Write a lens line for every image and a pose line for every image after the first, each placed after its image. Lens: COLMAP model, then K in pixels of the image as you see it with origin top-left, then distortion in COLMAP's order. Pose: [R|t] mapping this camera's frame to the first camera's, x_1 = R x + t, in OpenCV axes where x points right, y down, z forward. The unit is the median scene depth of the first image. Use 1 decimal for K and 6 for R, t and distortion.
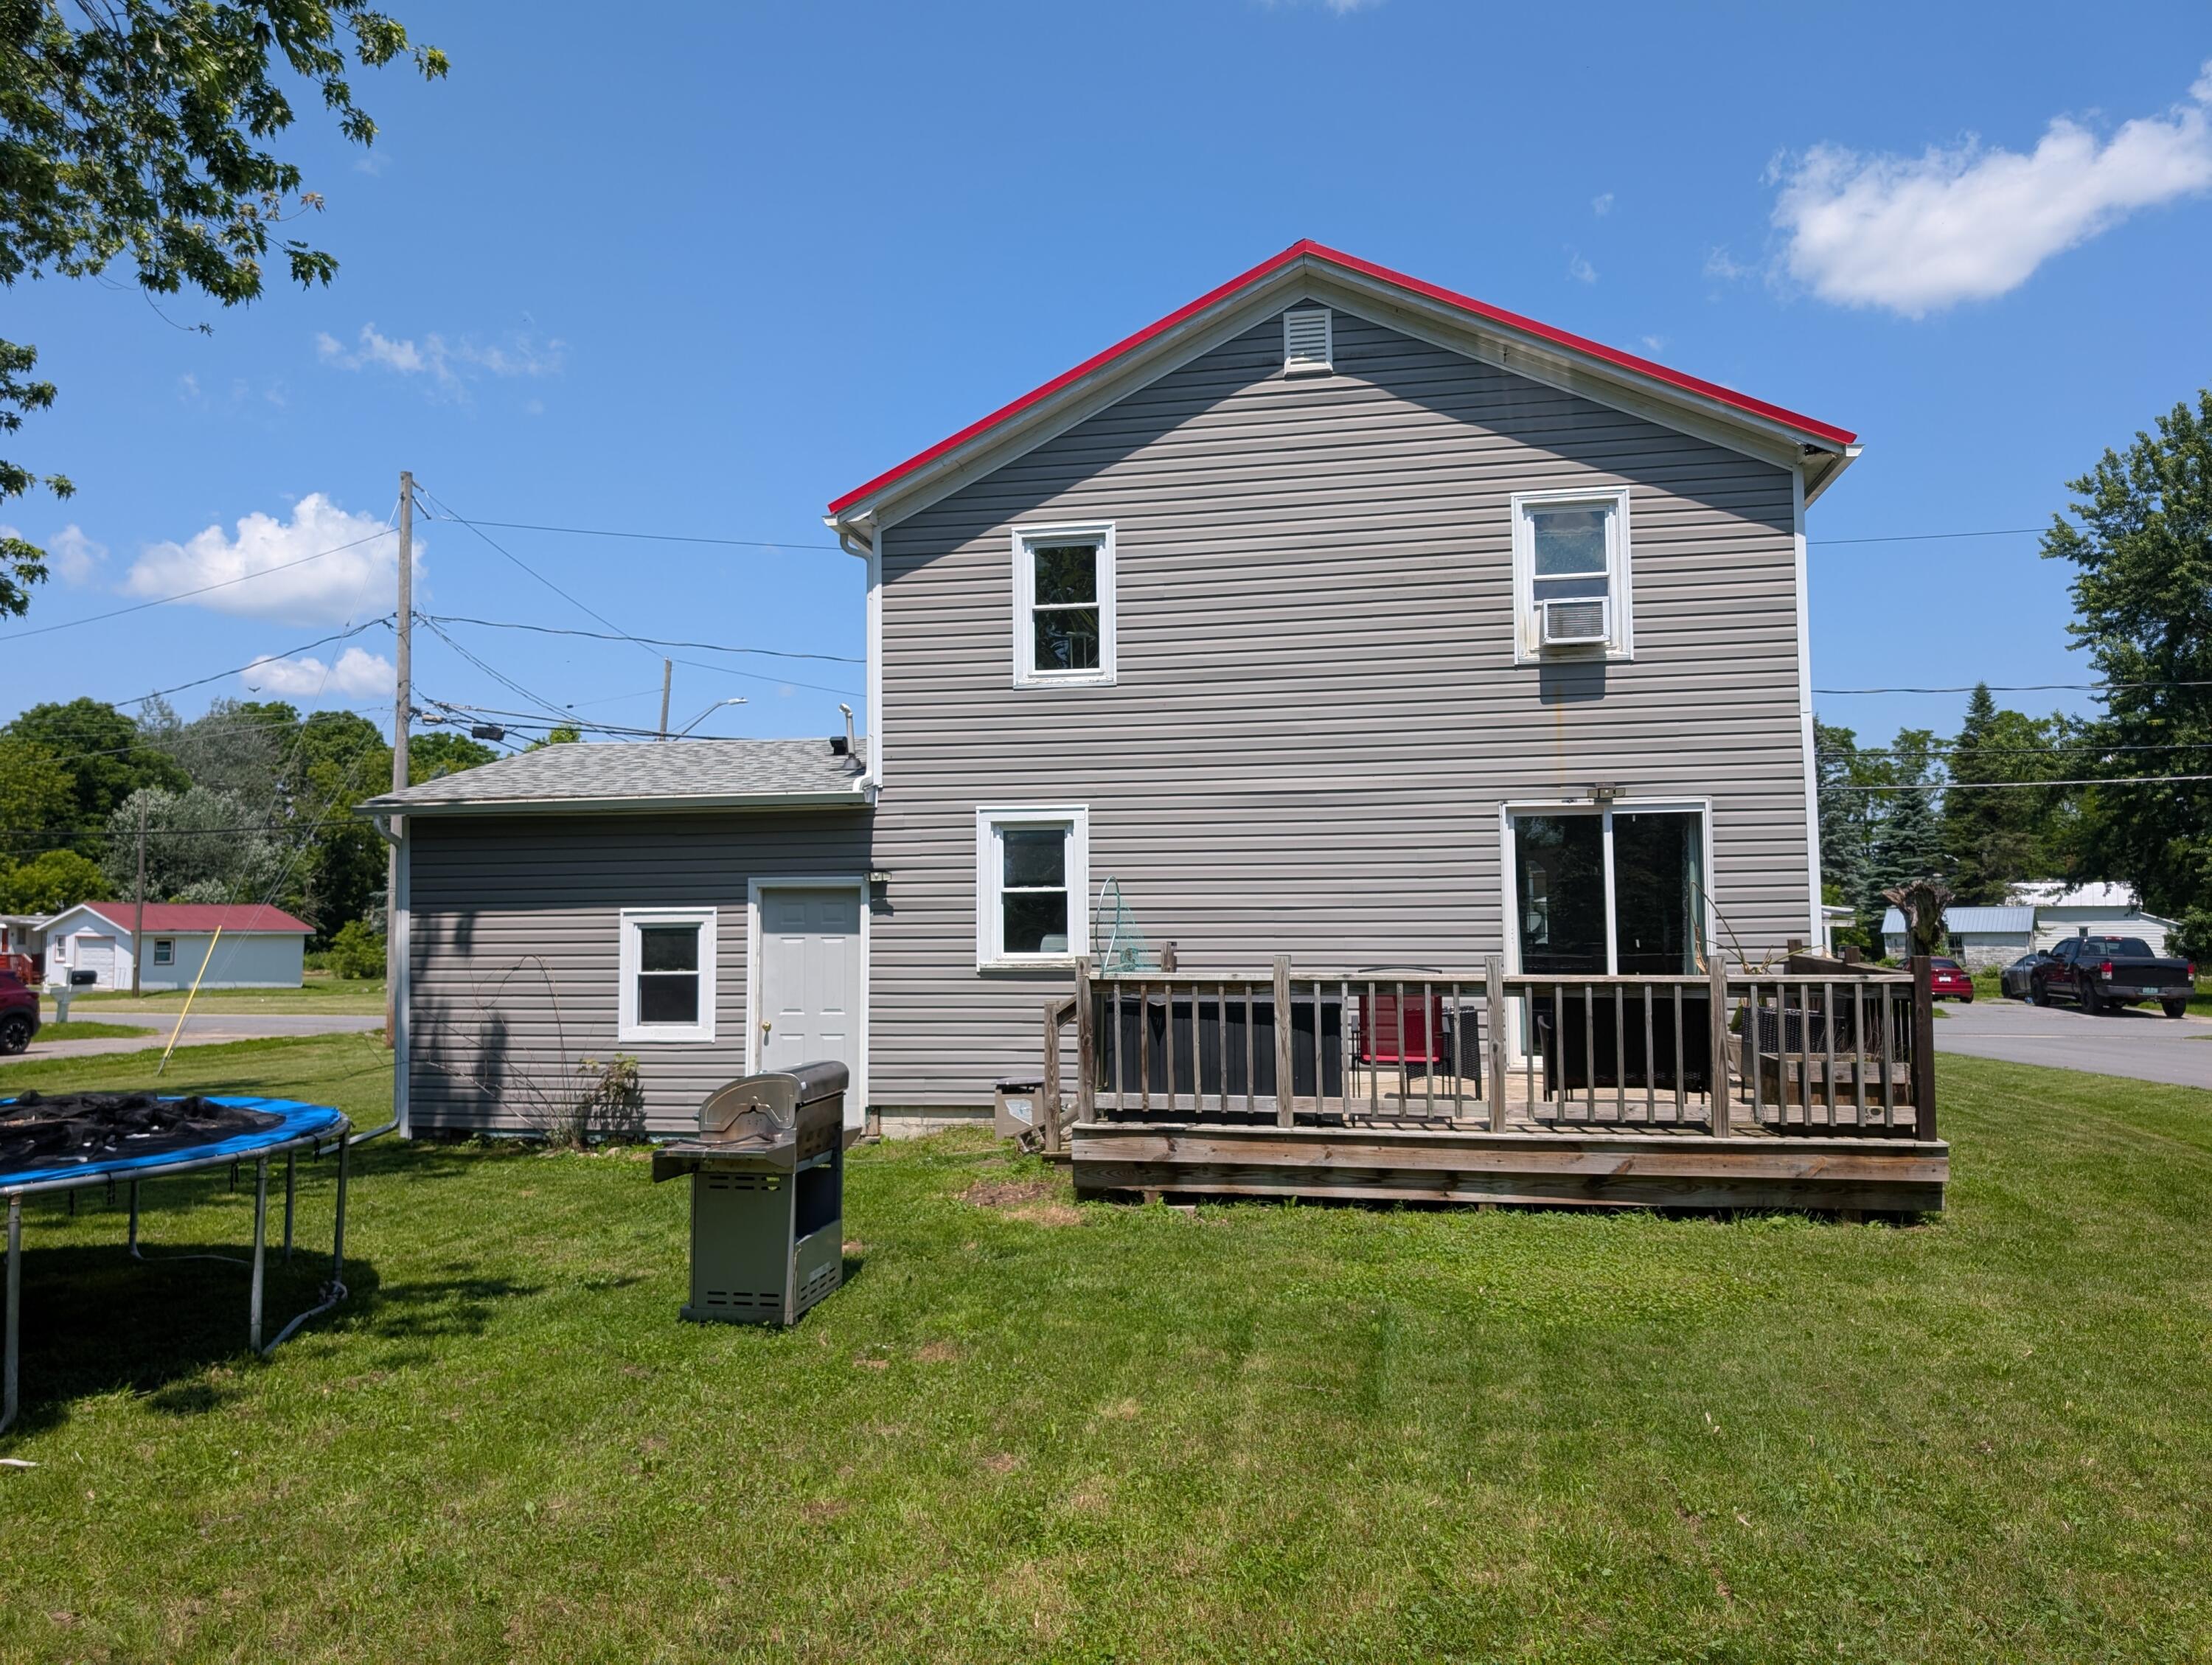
lens RADIAL K [[1580.0, 0, 1106.0], [0, 1580.0, 829.1], [0, 0, 1]] dist [0.013885, -0.013996]
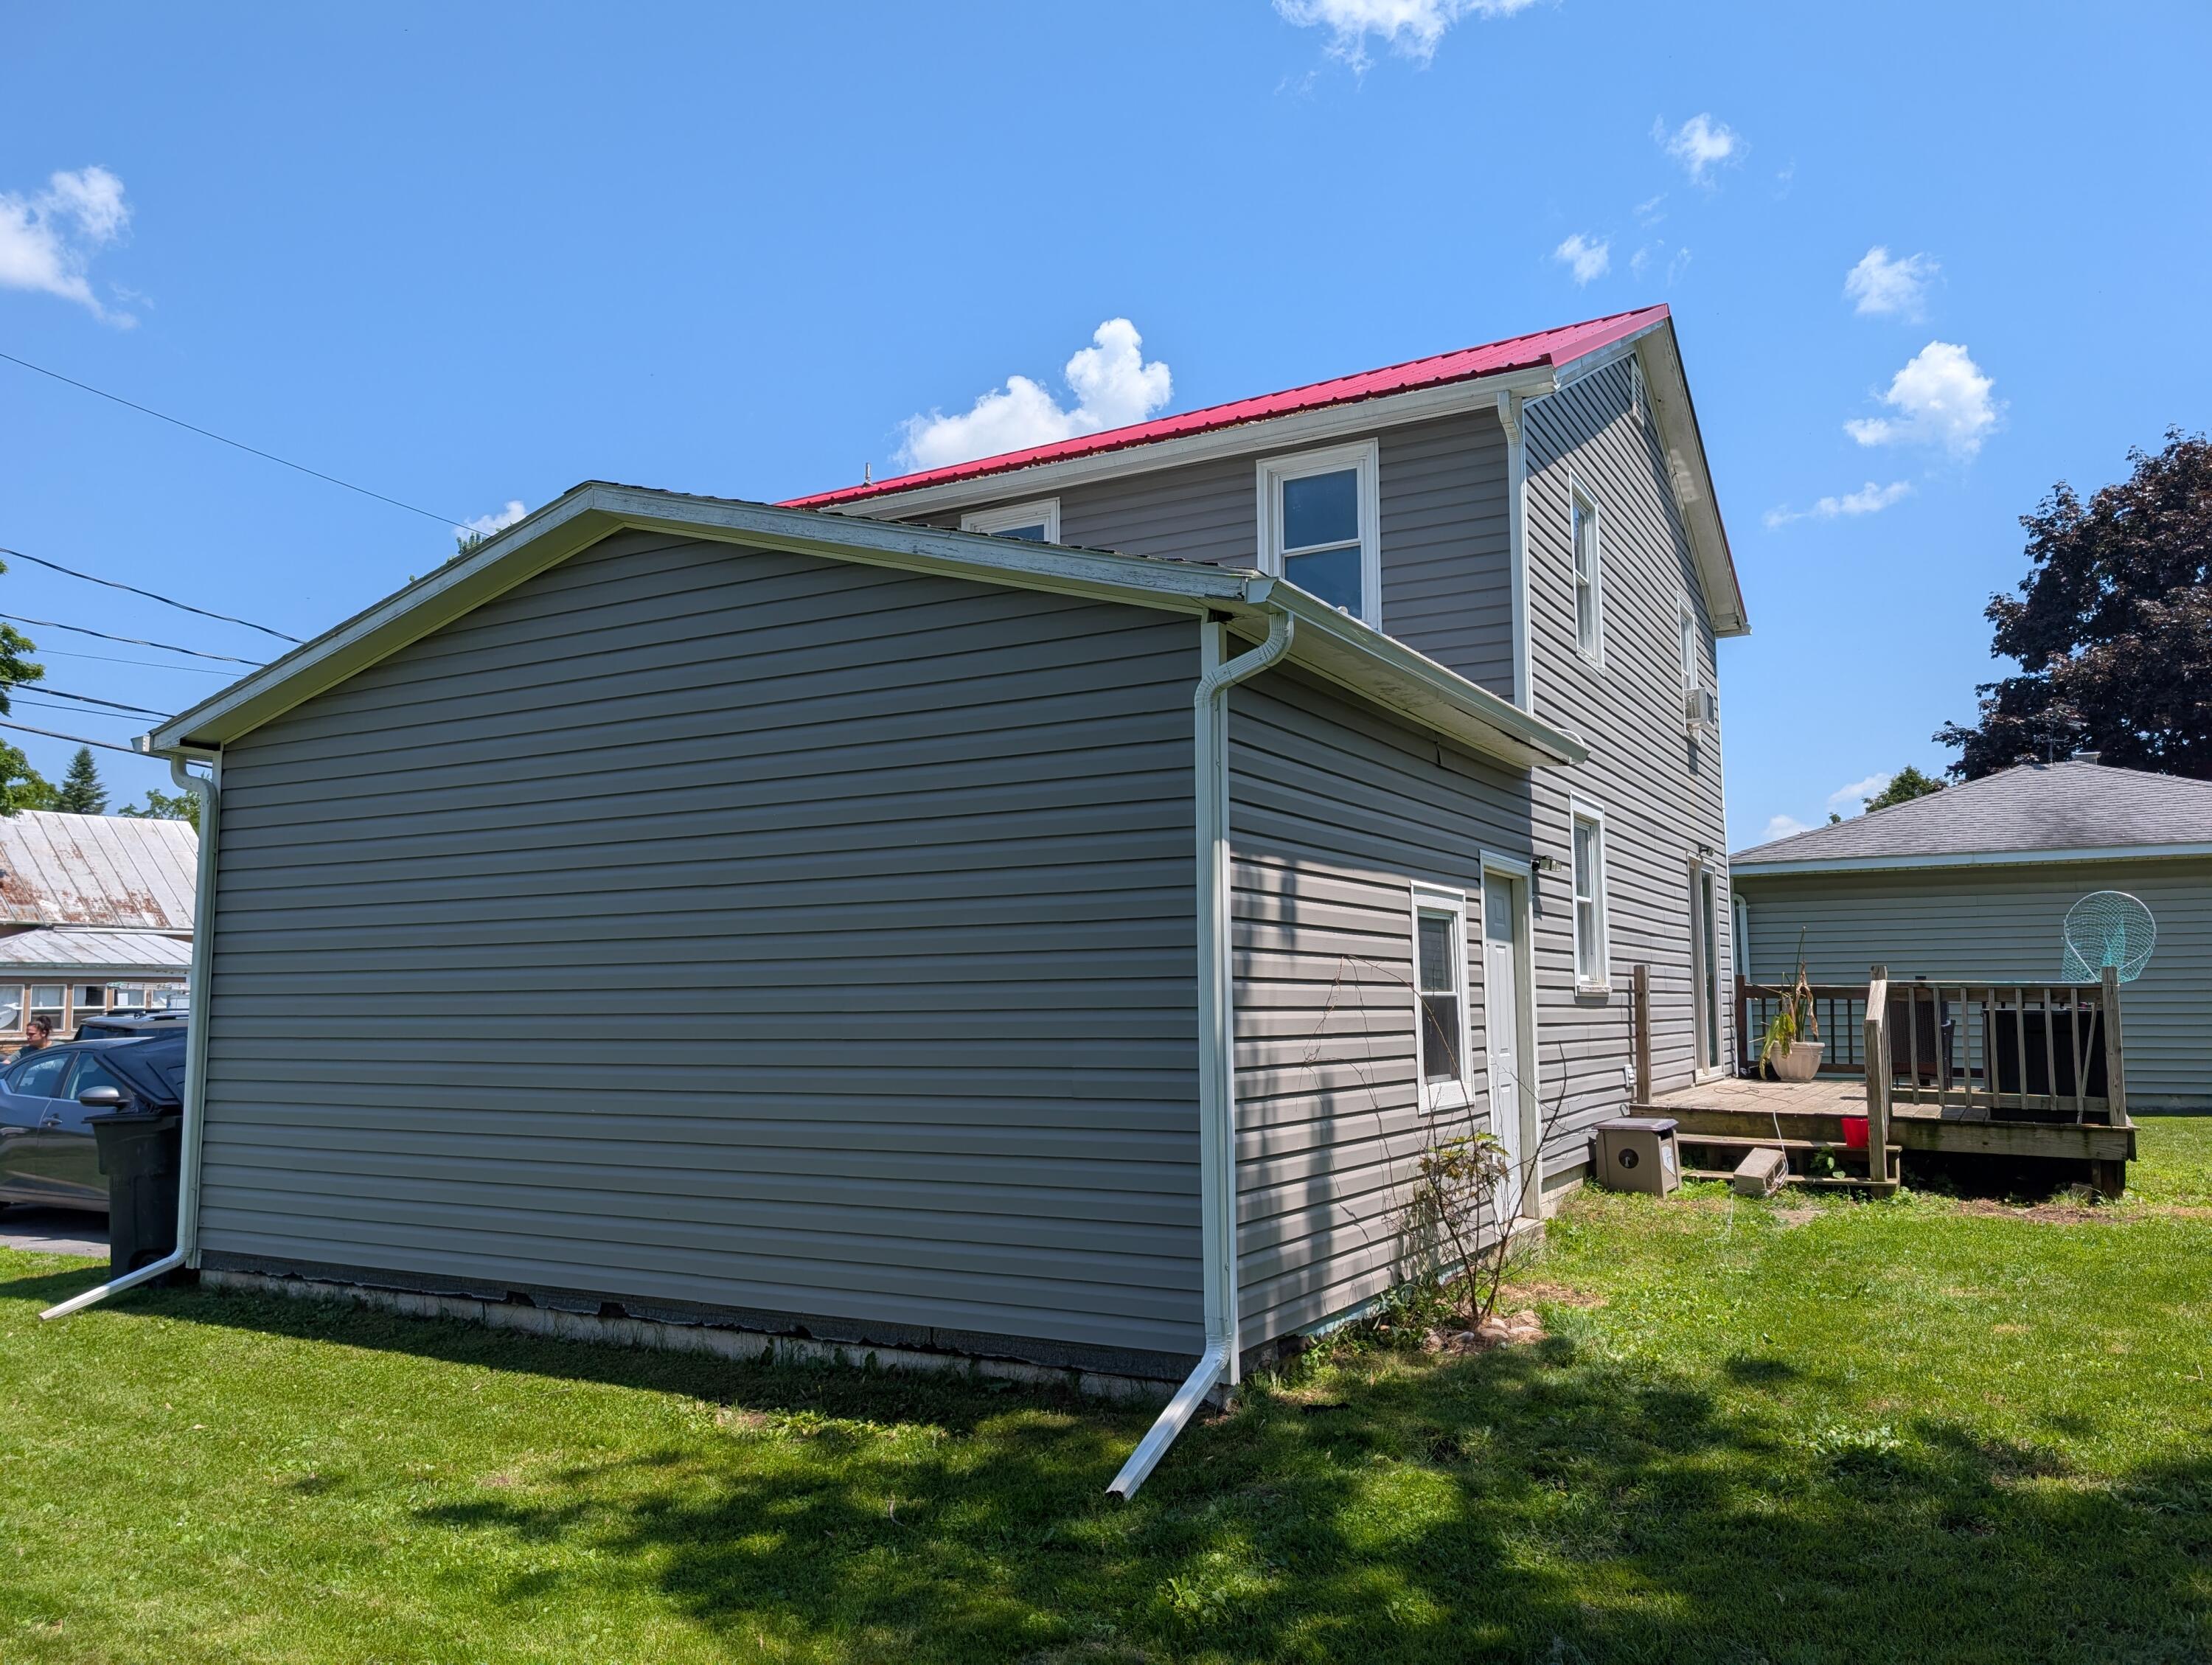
lens RADIAL K [[1580.0, 0, 1108.6], [0, 1580.0, 835.0], [0, 0, 1]] dist [0.013885, -0.013996]
pose [[0.320574, 0.109870, 0.940830, -0.866002], [-0.048588, 0.993850, -0.099506, 0.094460], [-0.945977, -0.013814, 0.323941, 0.901733]]
